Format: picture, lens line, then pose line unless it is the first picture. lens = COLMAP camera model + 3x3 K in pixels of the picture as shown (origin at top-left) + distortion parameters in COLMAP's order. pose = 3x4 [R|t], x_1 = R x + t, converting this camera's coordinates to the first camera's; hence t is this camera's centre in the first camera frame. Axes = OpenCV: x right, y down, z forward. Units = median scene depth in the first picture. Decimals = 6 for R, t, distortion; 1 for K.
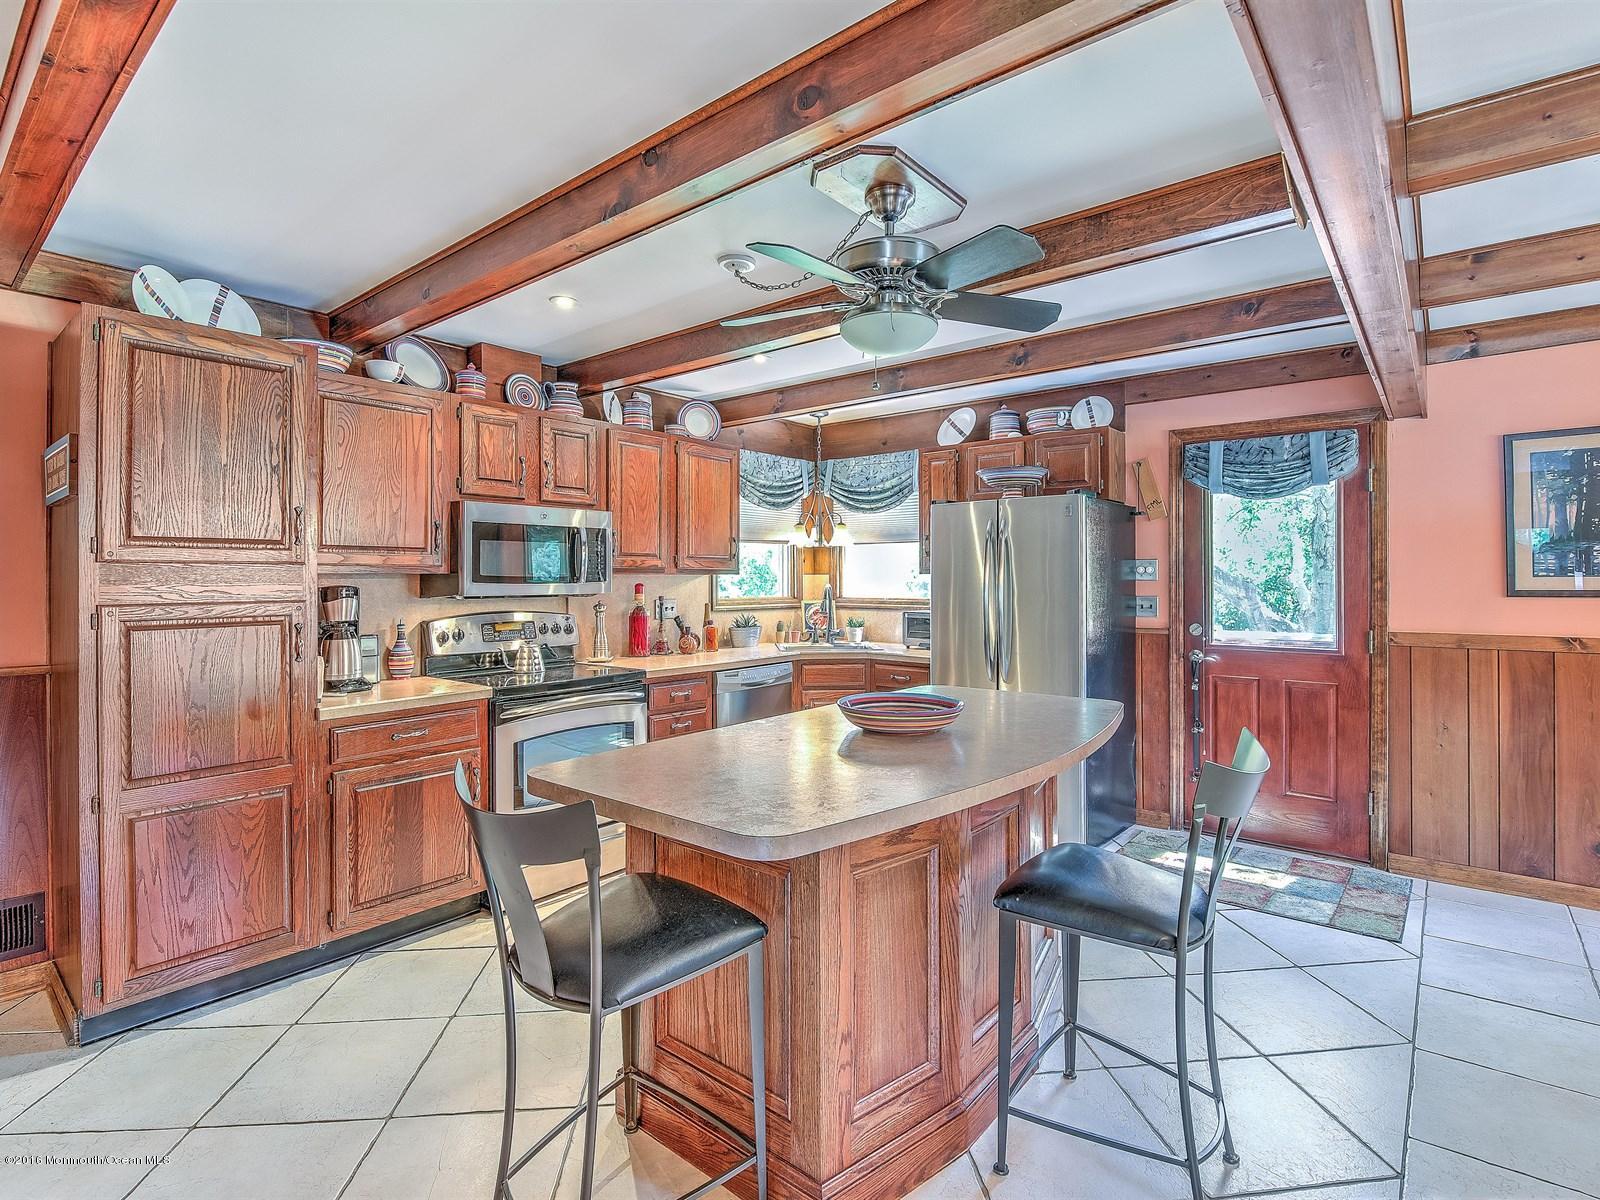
lens RADIAL K [[784.5, 0, 805.2], [0, 784.5, 577.4], [0, 0, 1]] dist [-0.005404, -0.006624]
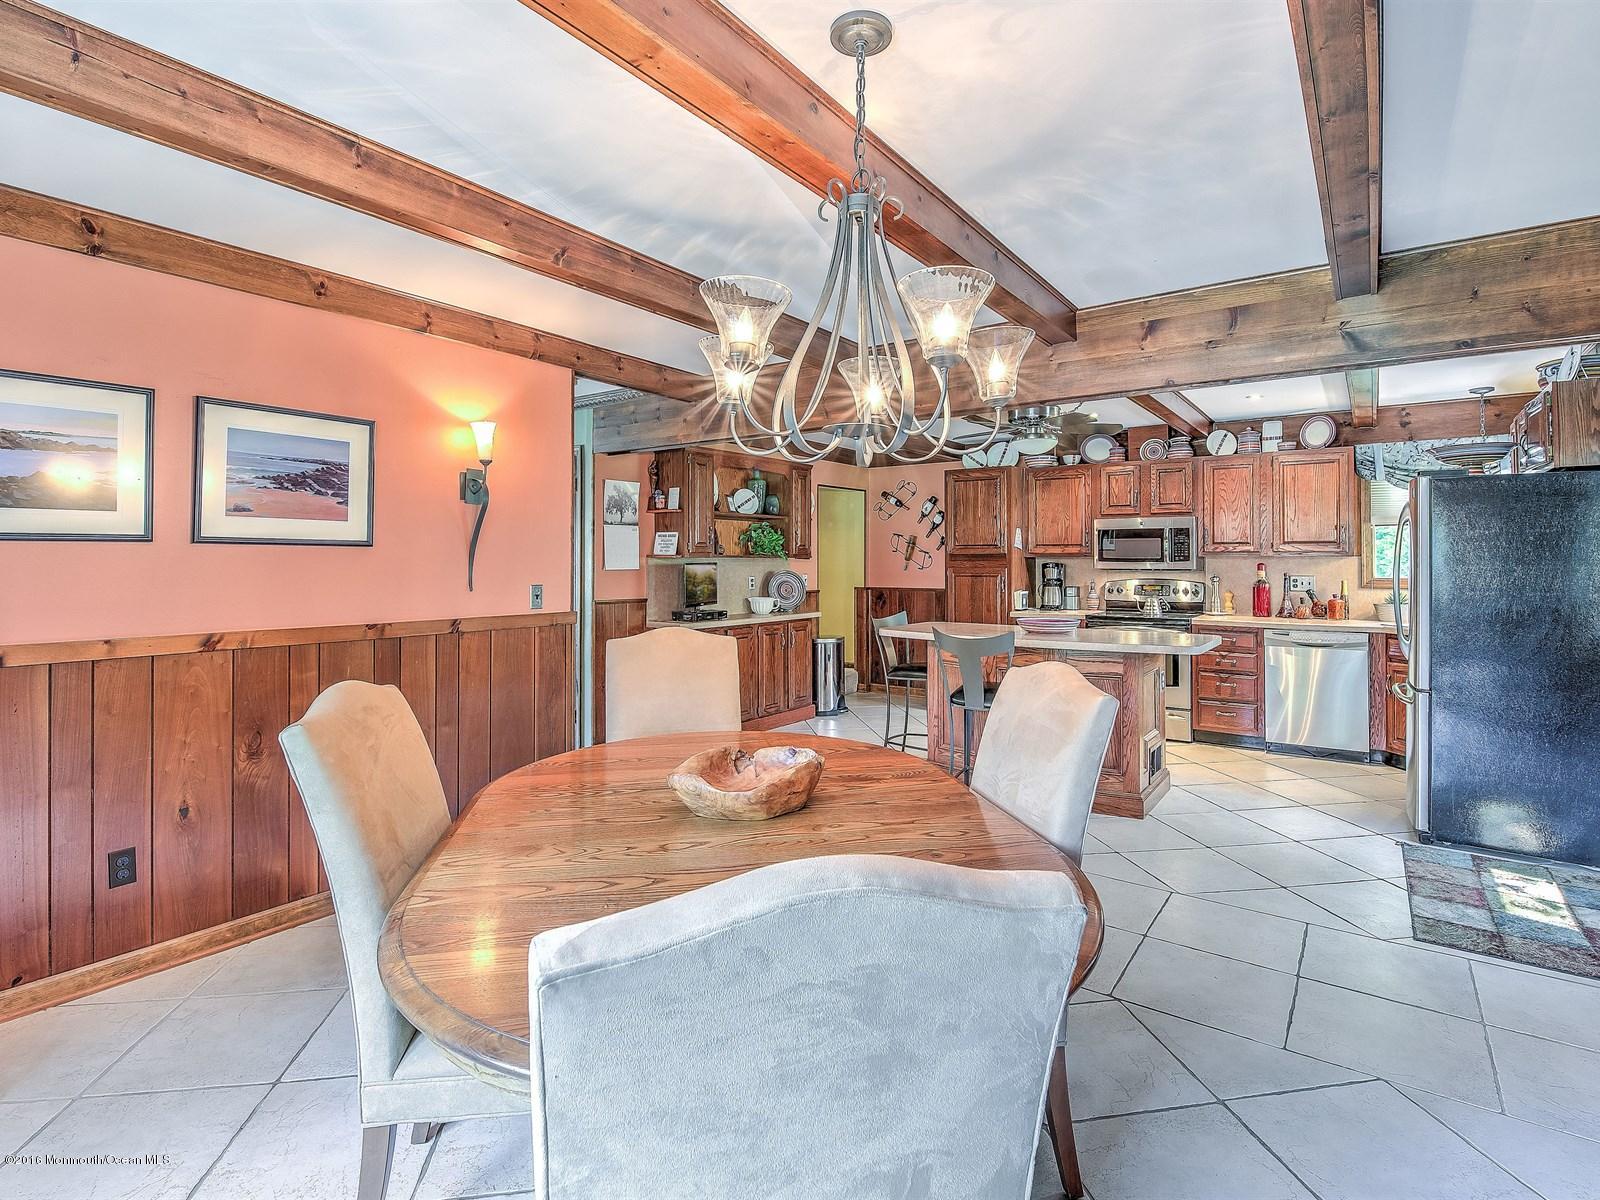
lens RADIAL K [[784.5, 0, 800.2], [0, 784.5, 548.2], [0, 0, 1]] dist [-0.005404, -0.006624]
pose [[0.055773, -0.012110, -0.998370, 1.224920], [0.001480, 0.999926, -0.012046, -0.002994], [0.998442, -0.000806, 0.055787, 0.135070]]
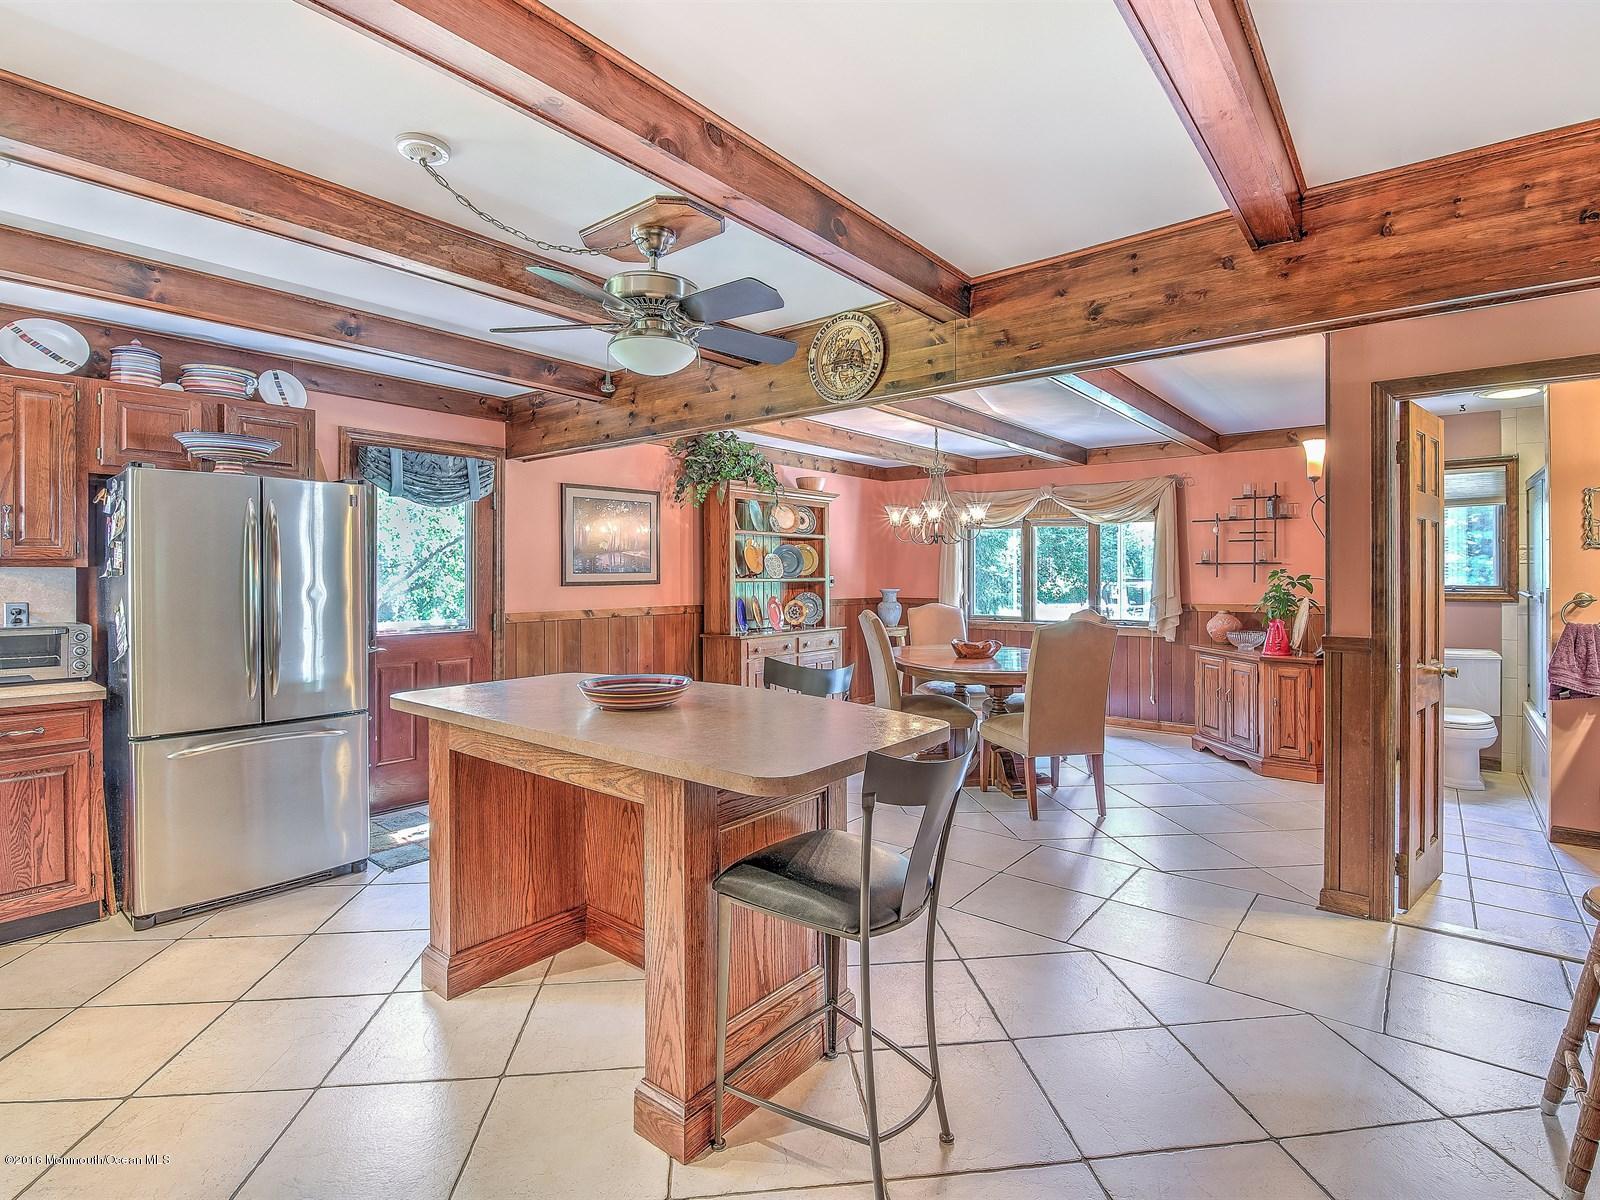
lens RADIAL K [[784.5, 0, 807.6], [0, 784.5, 589.5], [0, 0, 1]] dist [-0.005404, -0.006624]
pose [[-0.011077, -0.015421, 0.999820, -0.576439], [0.001268, 0.999880, 0.015436, 0.006349], [-0.999938, 0.001439, -0.011056, 0.438861]]
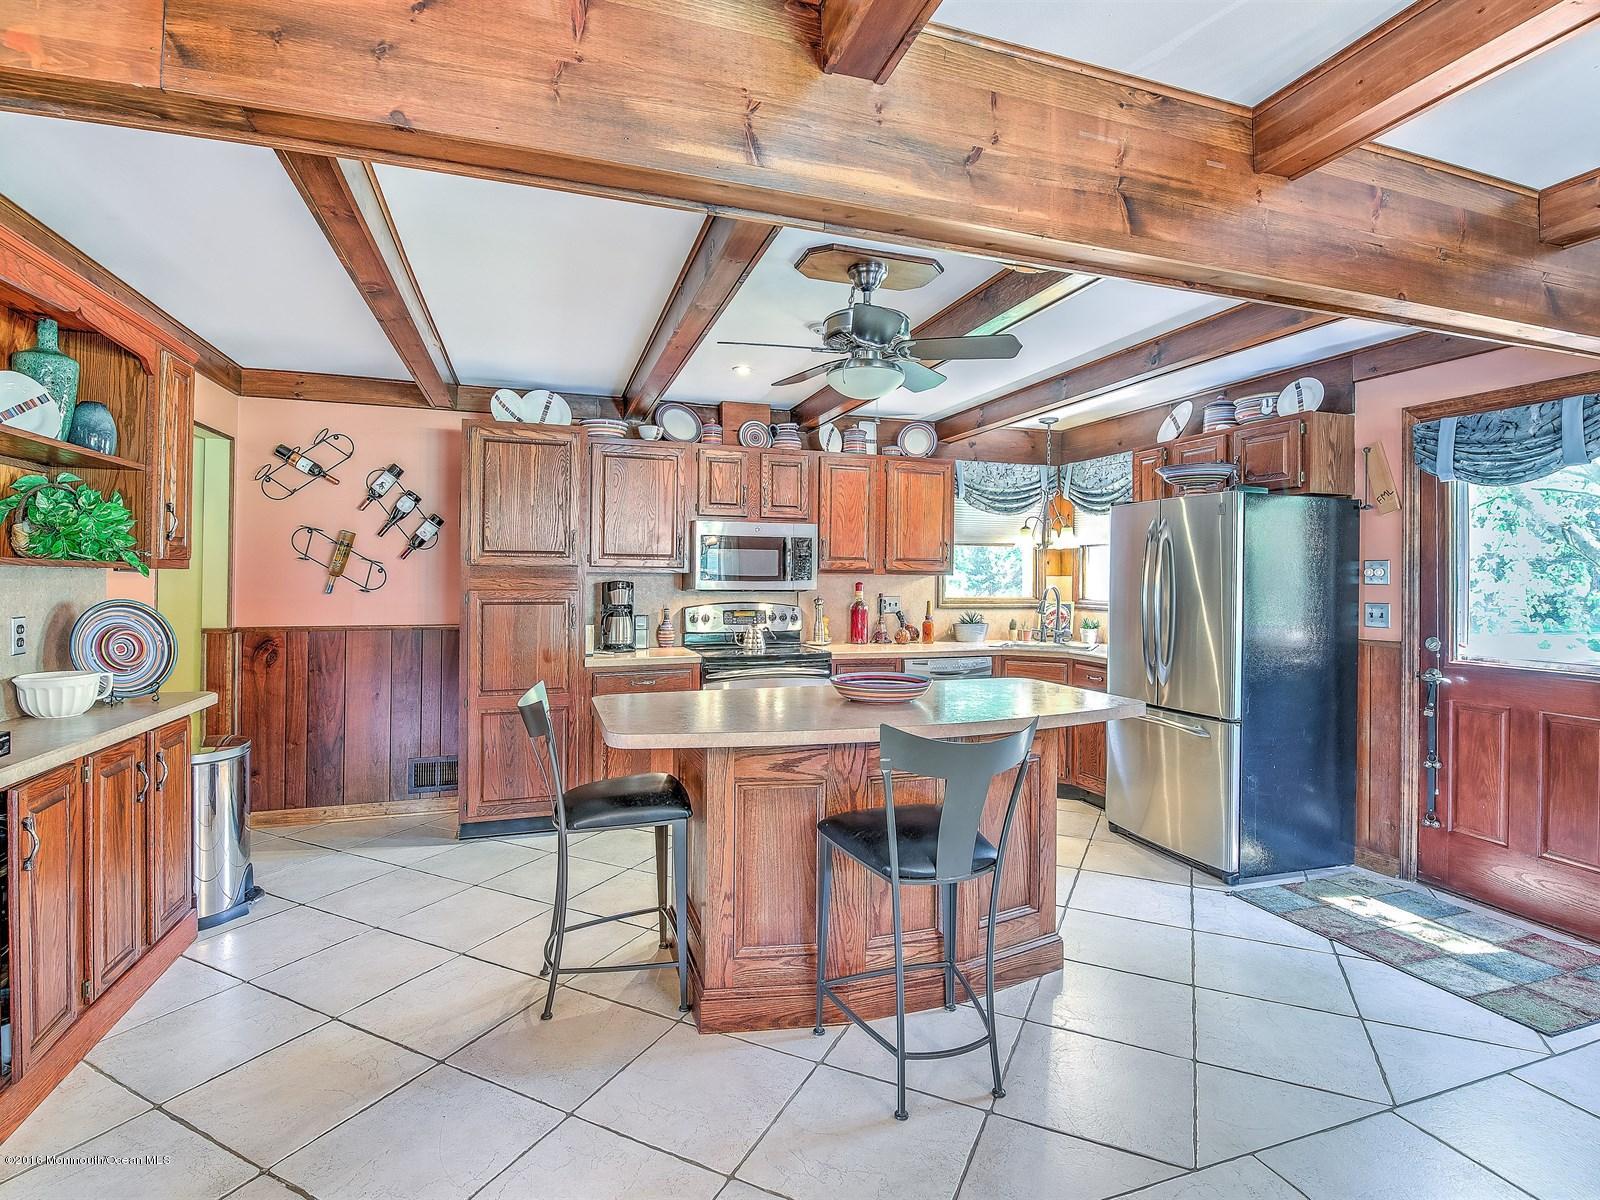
lens RADIAL K [[784.5, 0, 802.7], [0, 784.5, 576.3], [0, 0, 1]] dist [-0.005404, -0.006624]
pose [[0.849354, 0.006283, -0.527785, 0.381144], [-0.007856, 0.999969, -0.000738, 0.000384], [0.527764, 0.004773, 0.849377, -0.063208]]
